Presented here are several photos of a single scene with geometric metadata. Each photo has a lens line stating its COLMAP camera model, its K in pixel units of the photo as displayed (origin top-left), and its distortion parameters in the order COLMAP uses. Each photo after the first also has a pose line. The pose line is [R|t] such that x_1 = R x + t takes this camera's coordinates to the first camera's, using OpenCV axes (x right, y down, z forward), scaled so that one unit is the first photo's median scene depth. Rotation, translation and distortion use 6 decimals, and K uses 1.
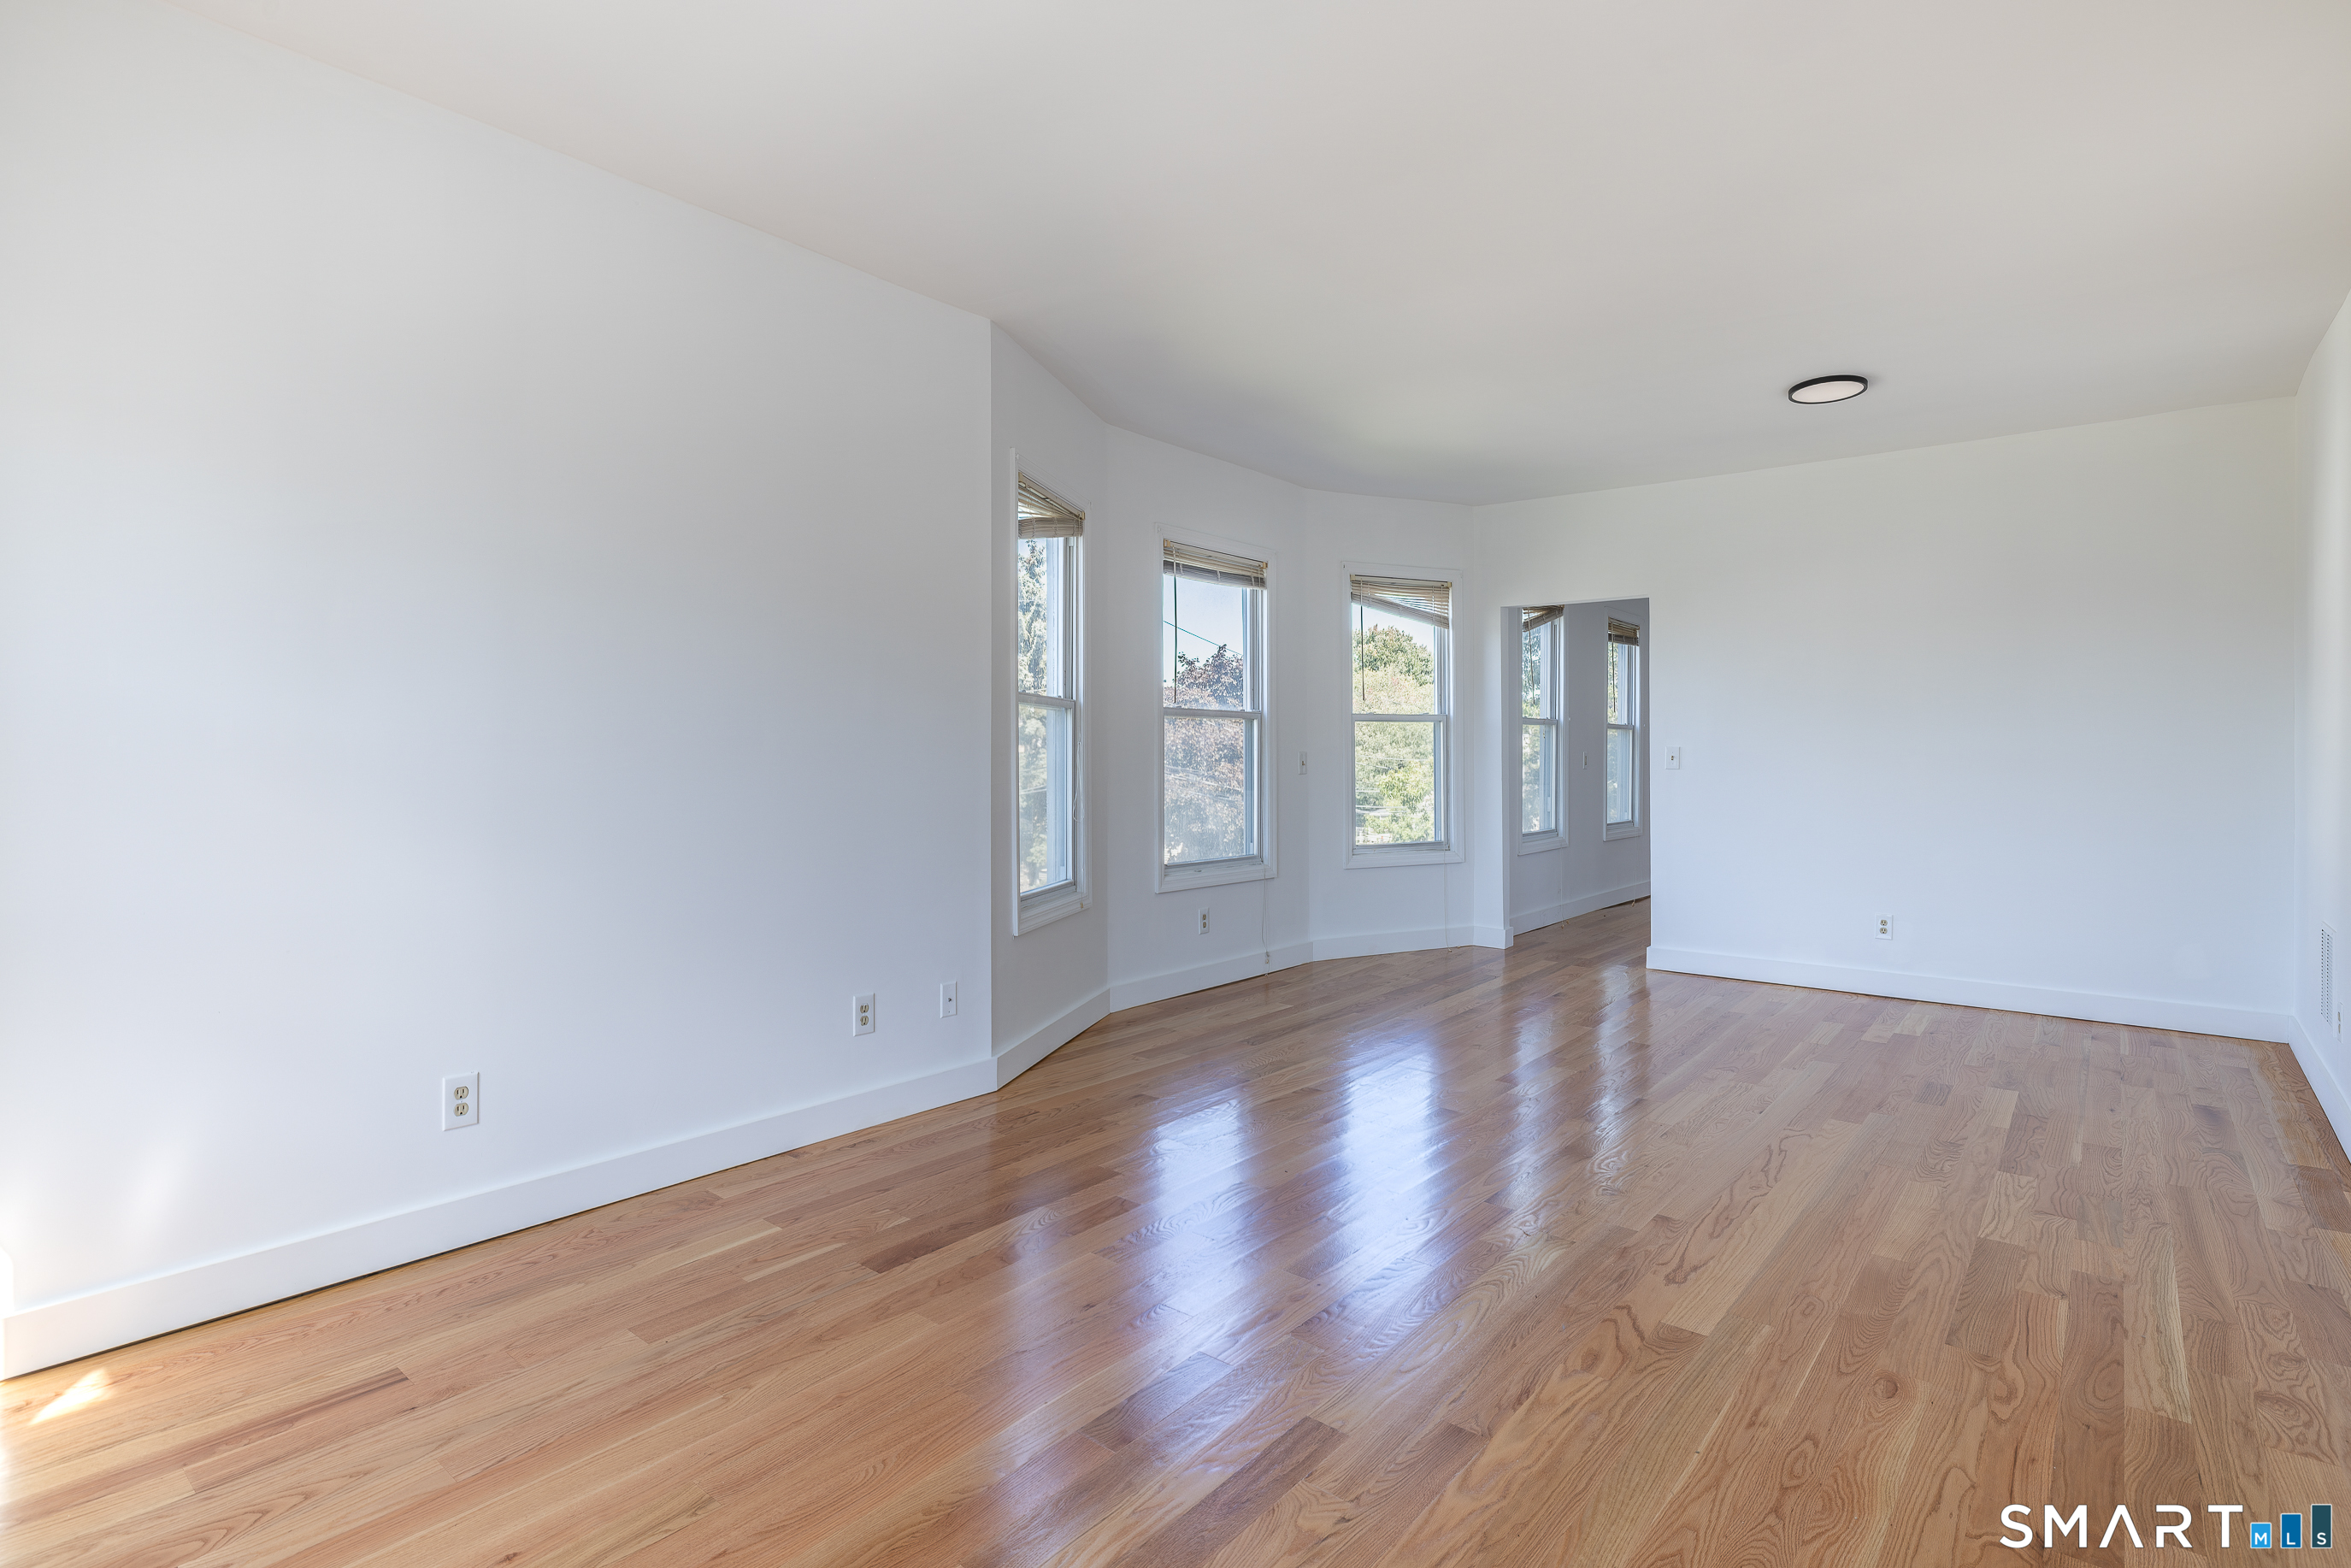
lens RADIAL K [[1167.0, 0, 1162.0], [0, 1167.0, 754.9], [0, 0, 1]] dist [-0.002594, -0.000228]
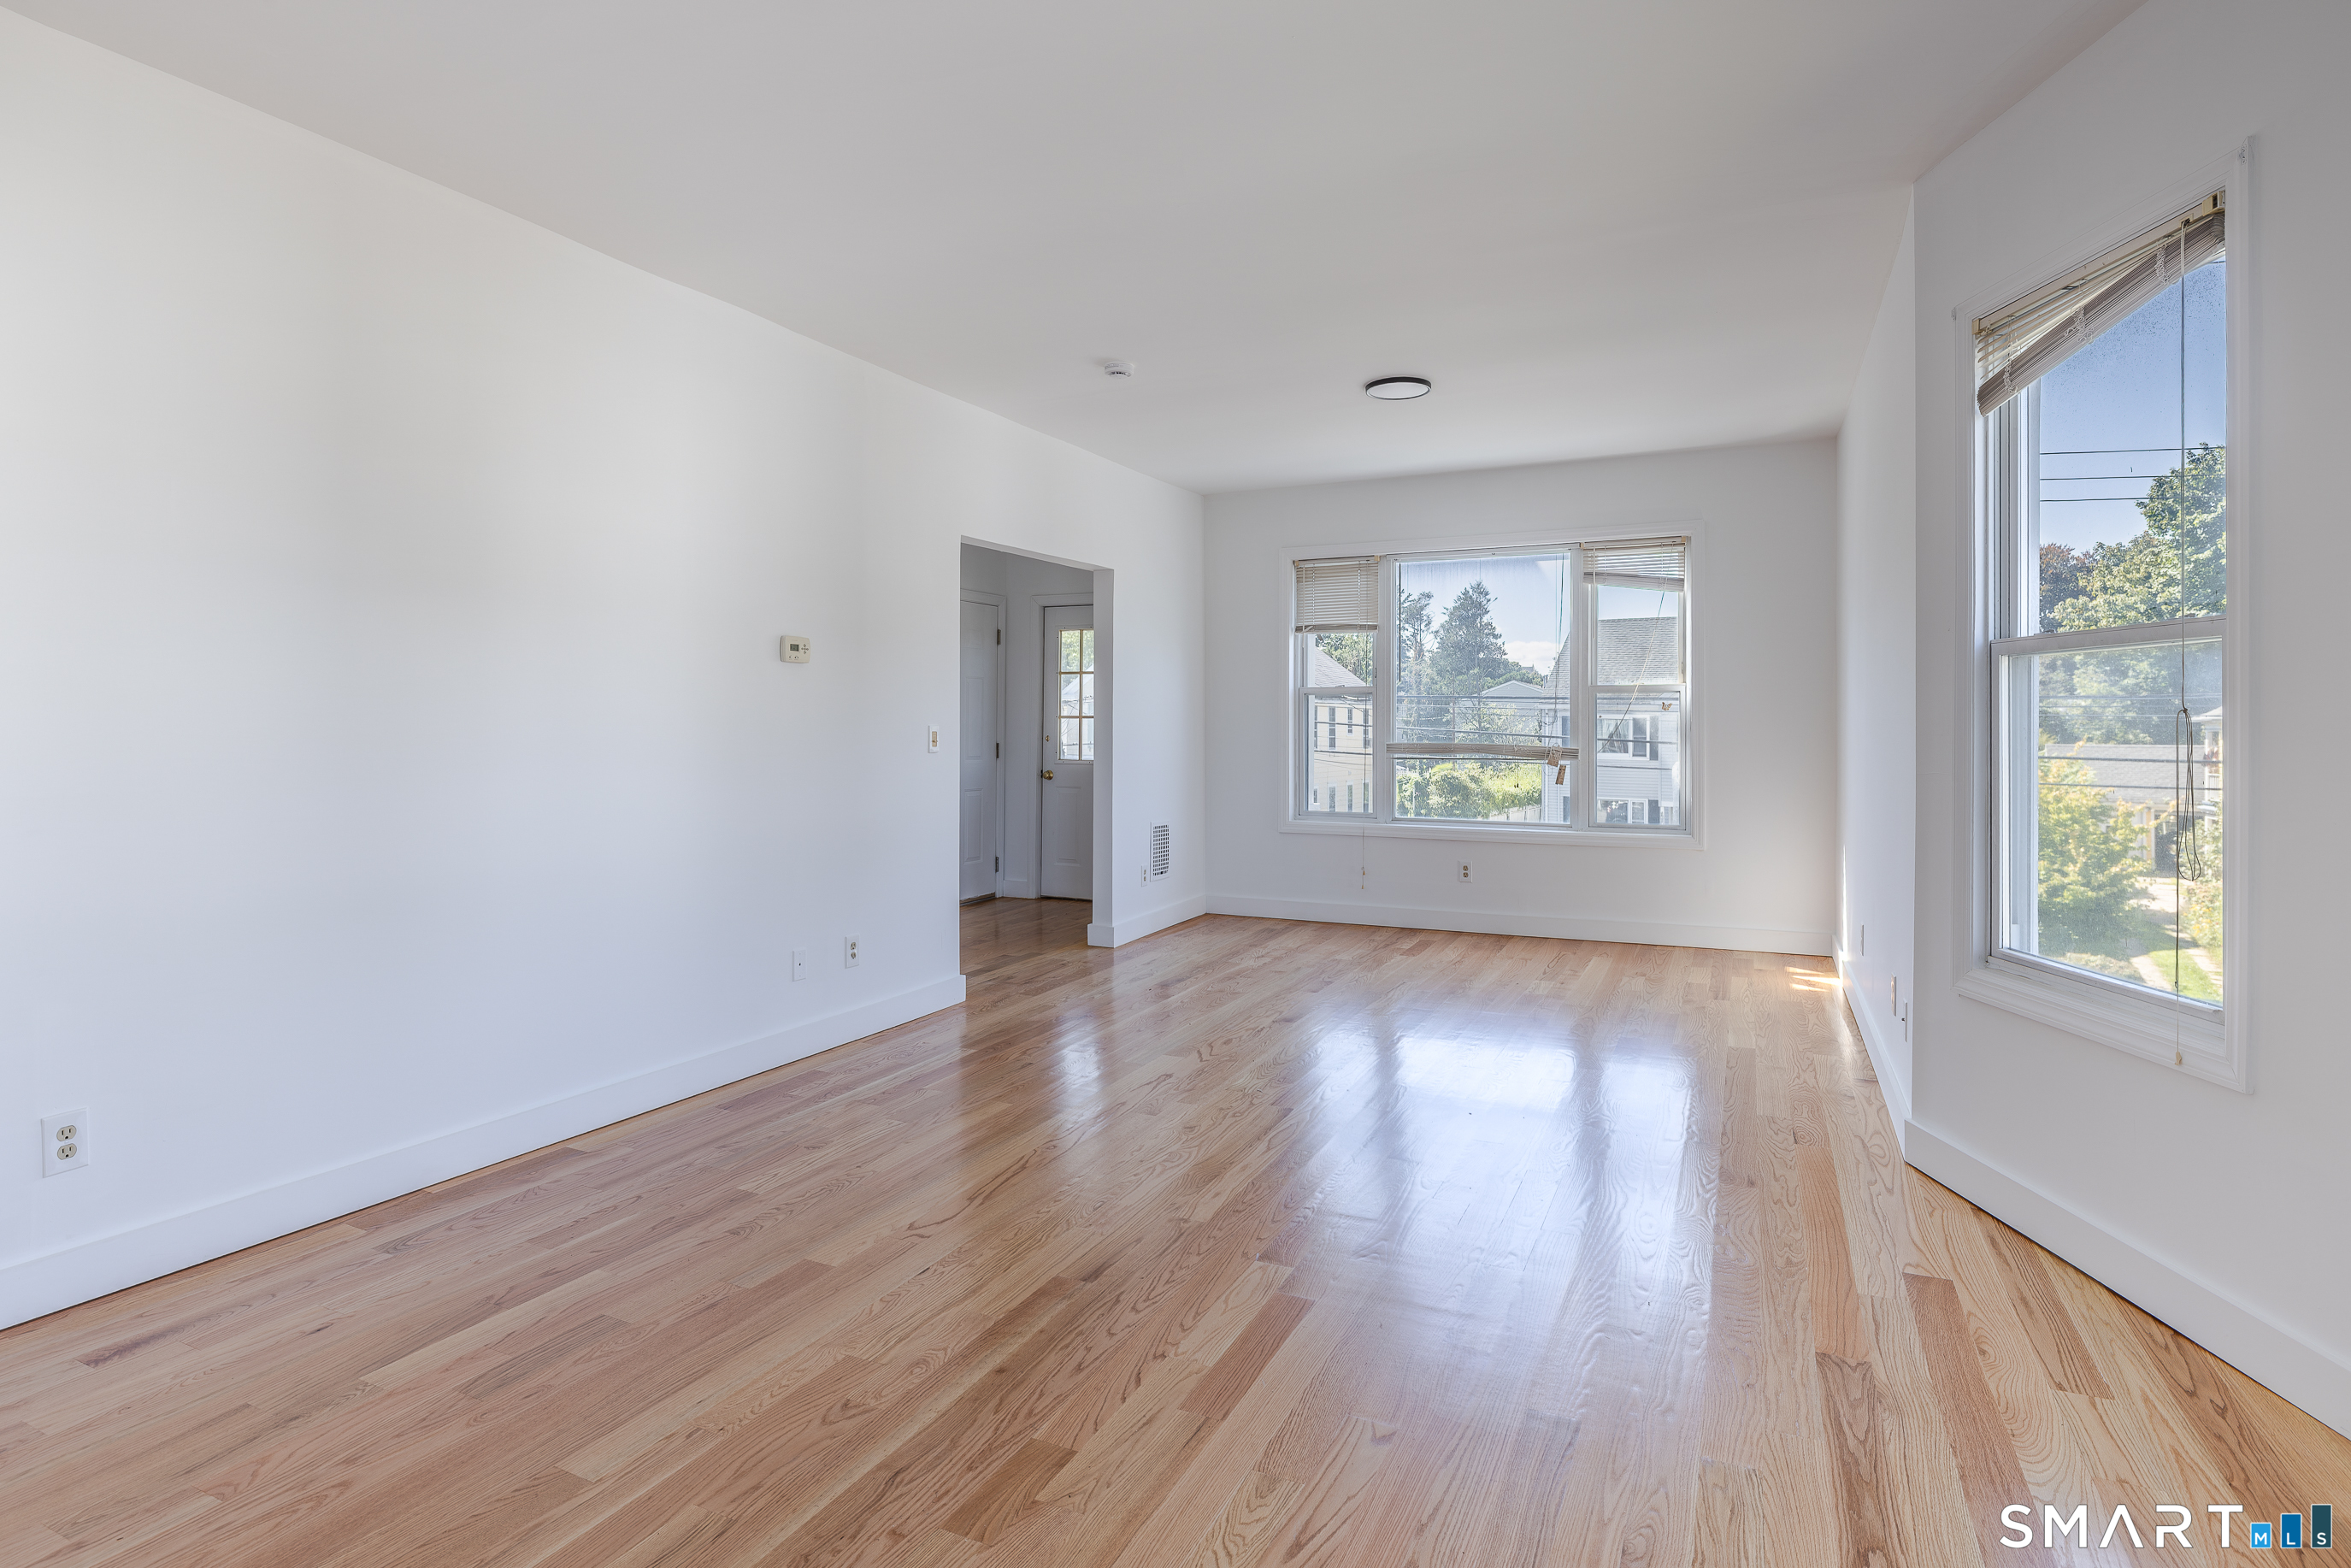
lens RADIAL K [[1136.0, 0, 1164.1], [0, 1136.0, 725.2], [0, 0, 1]] dist [-0.001877, -0.000193]
pose [[-0.975315, -0.002955, -0.220800, 0.670969], [-0.001627, 0.999979, -0.006198, -0.001639], [0.220814, -0.005686, -0.975299, 2.130767]]
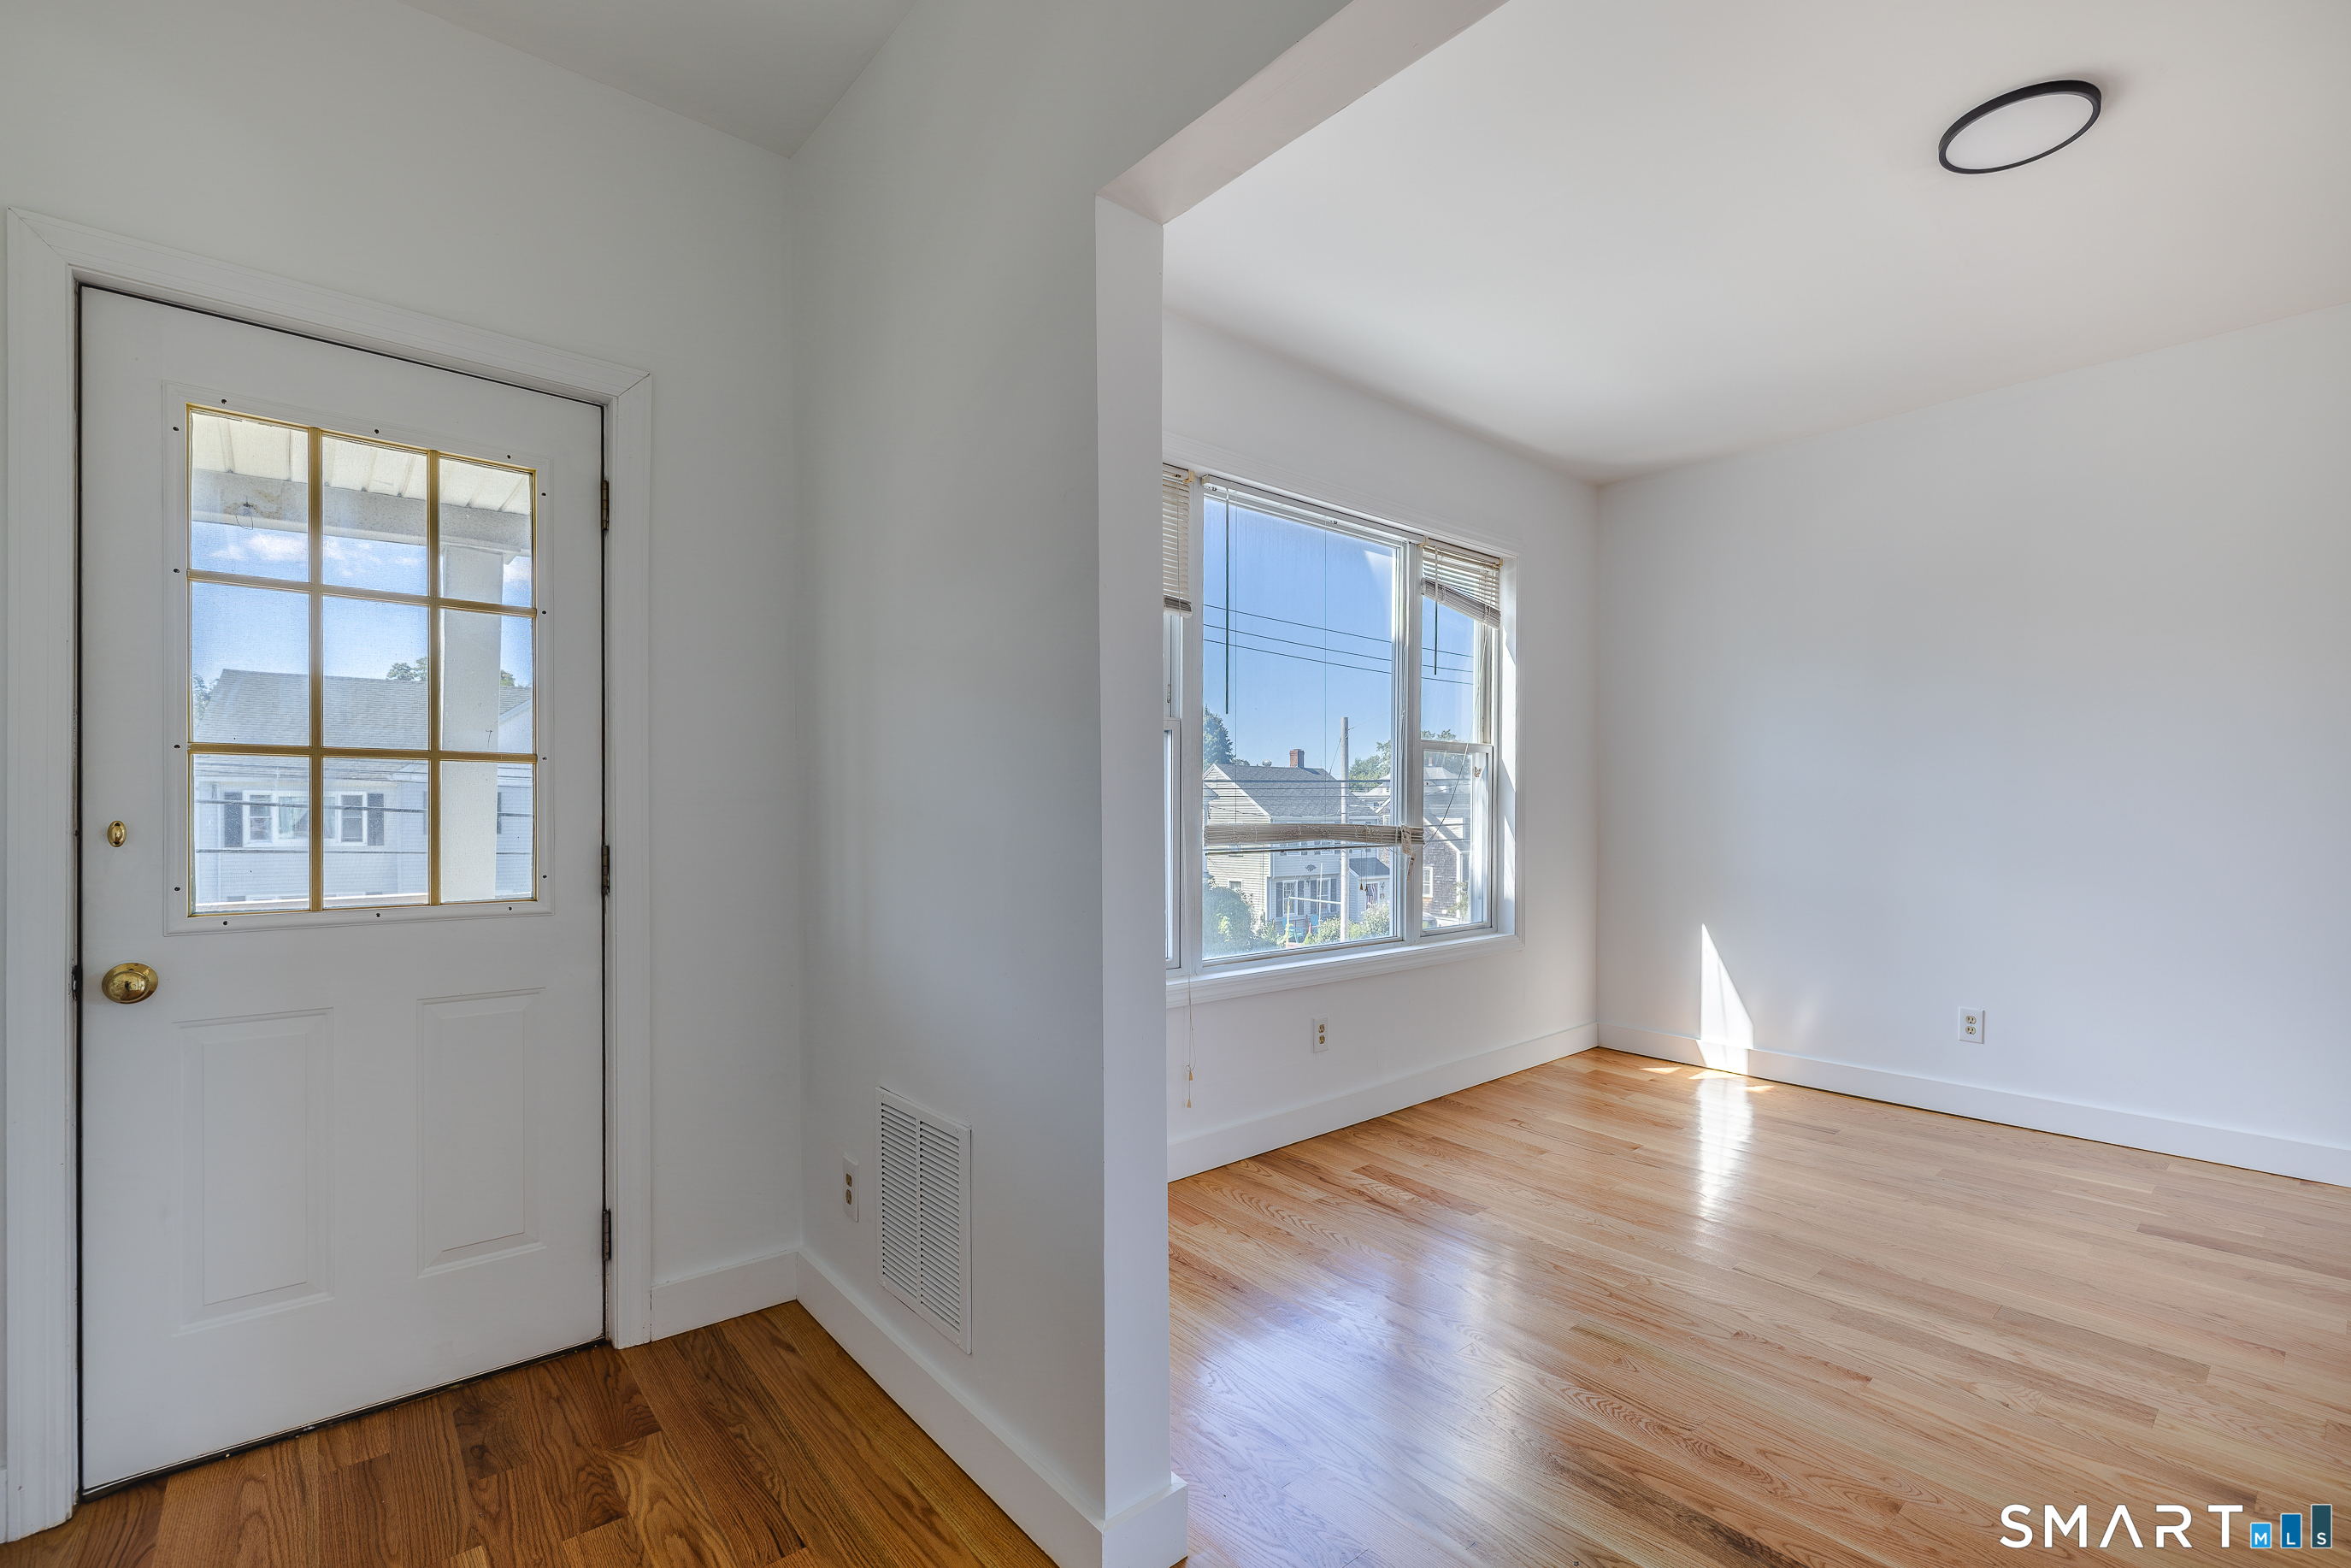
lens RADIAL K [[1018.7, 0, 1206.7], [0, 1018.7, 821.8], [0, 0, 1]] dist [-0.013655, -0.000001]
pose [[-0.169331, 0.012340, -0.985482, 0.807635], [0.004582, 0.999921, 0.011734, 0.002592], [0.985549, -0.002528, -0.169375, 0.193707]]
